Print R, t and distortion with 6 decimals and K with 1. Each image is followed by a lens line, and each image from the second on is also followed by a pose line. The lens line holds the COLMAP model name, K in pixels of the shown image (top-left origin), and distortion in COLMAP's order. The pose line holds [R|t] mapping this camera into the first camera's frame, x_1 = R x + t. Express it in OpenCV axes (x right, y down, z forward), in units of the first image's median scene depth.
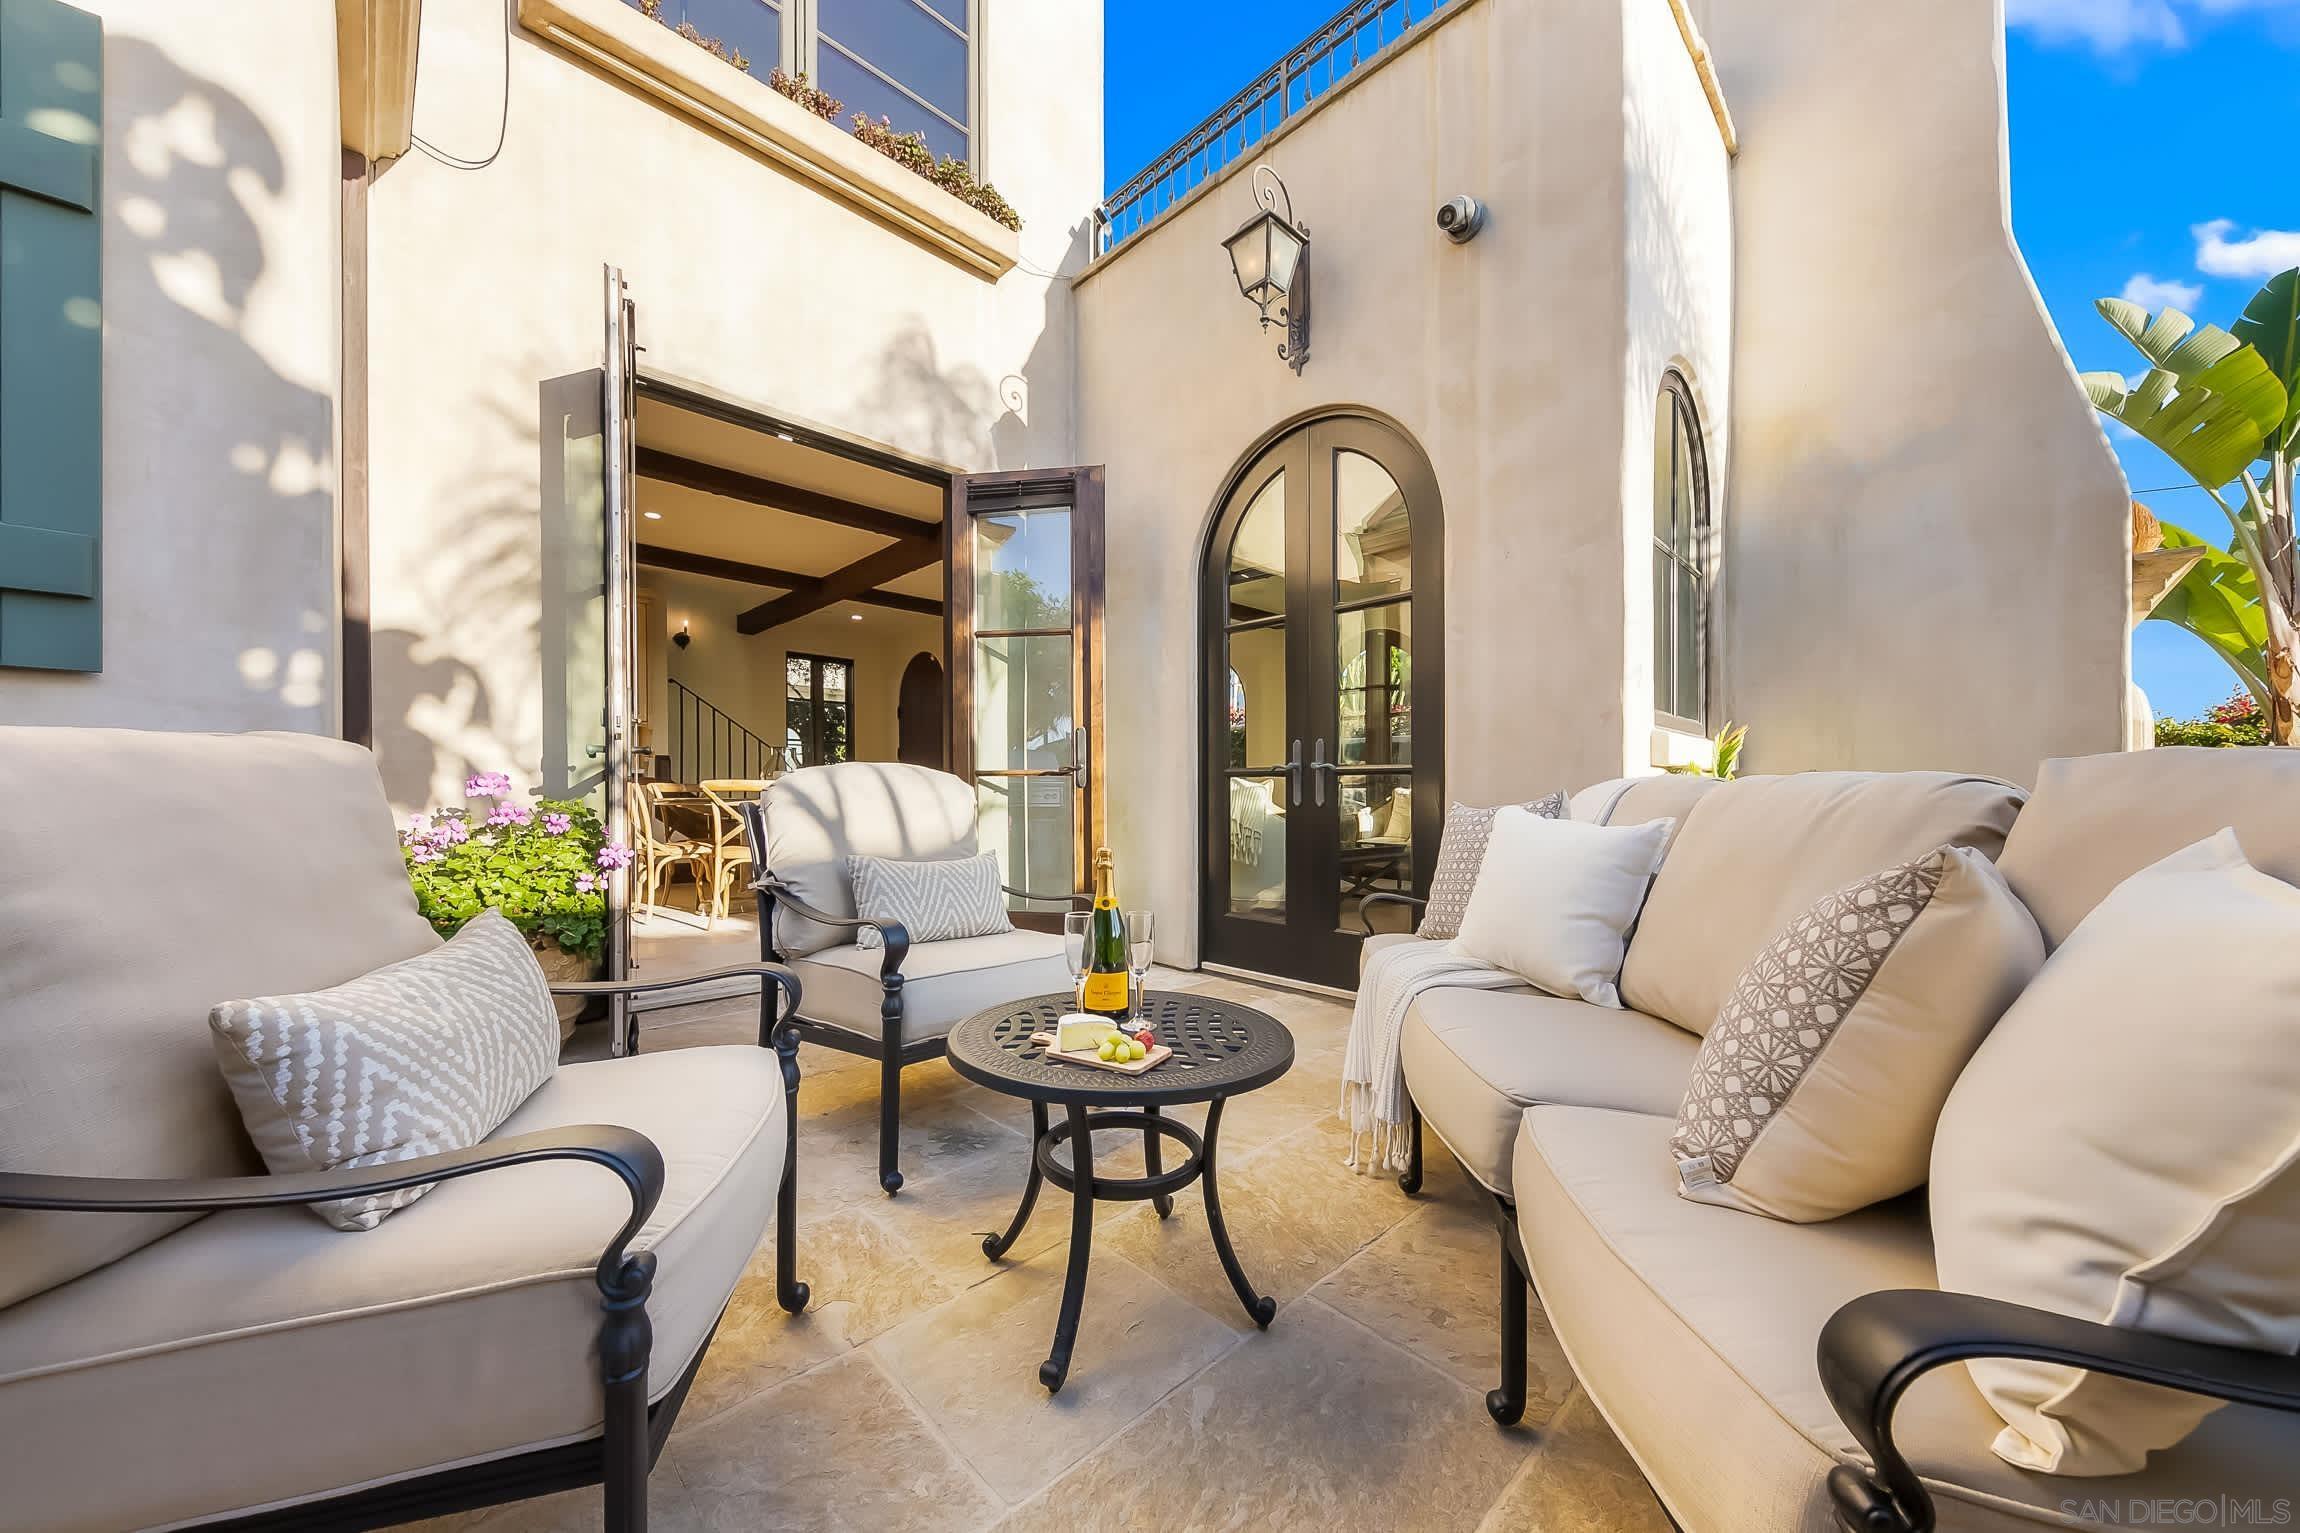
lens RADIAL K [[807.8, 0, 1150.8], [0, 807.8, 782.6], [0, 0, 1]] dist [0.007493, -0.002590]
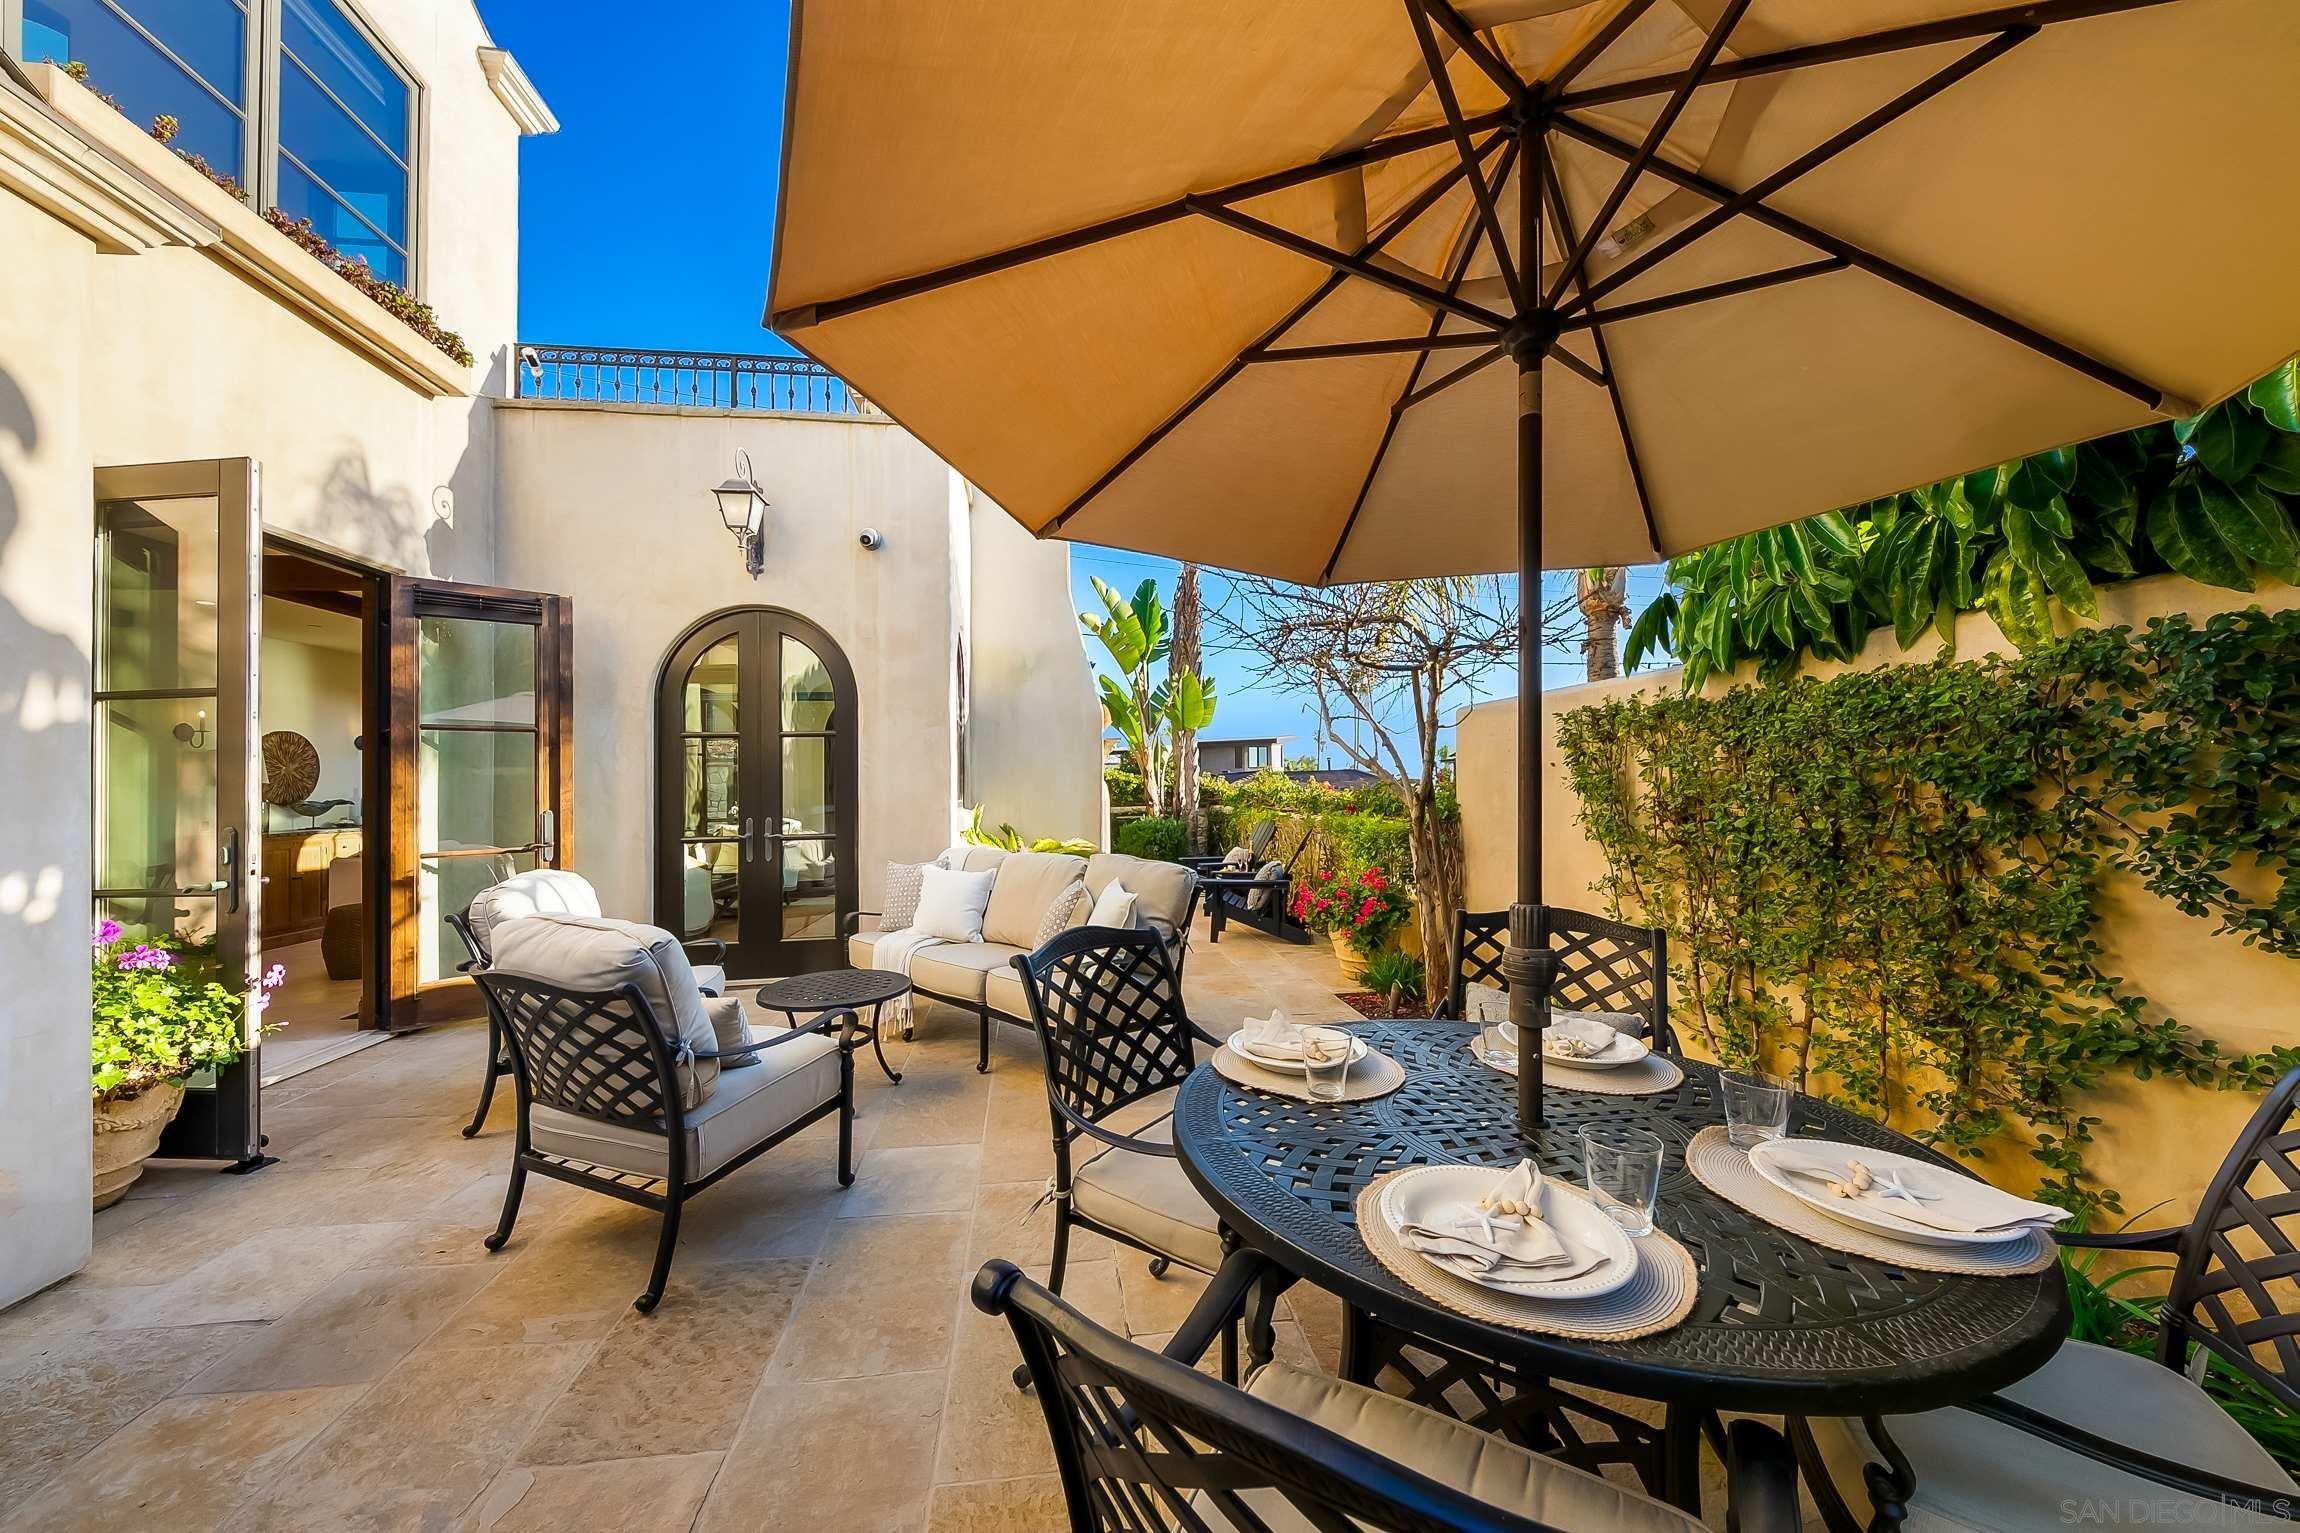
lens RADIAL K [[807.8, 0, 1149.8], [0, 807.8, 775.4], [0, 0, 1]] dist [0.007493, -0.002590]
pose [[0.590415, -0.003885, 0.807091, -0.548185], [0.005586, 0.999984, 0.000726, -0.120565], [-0.807081, 0.004080, 0.590427, -0.447023]]
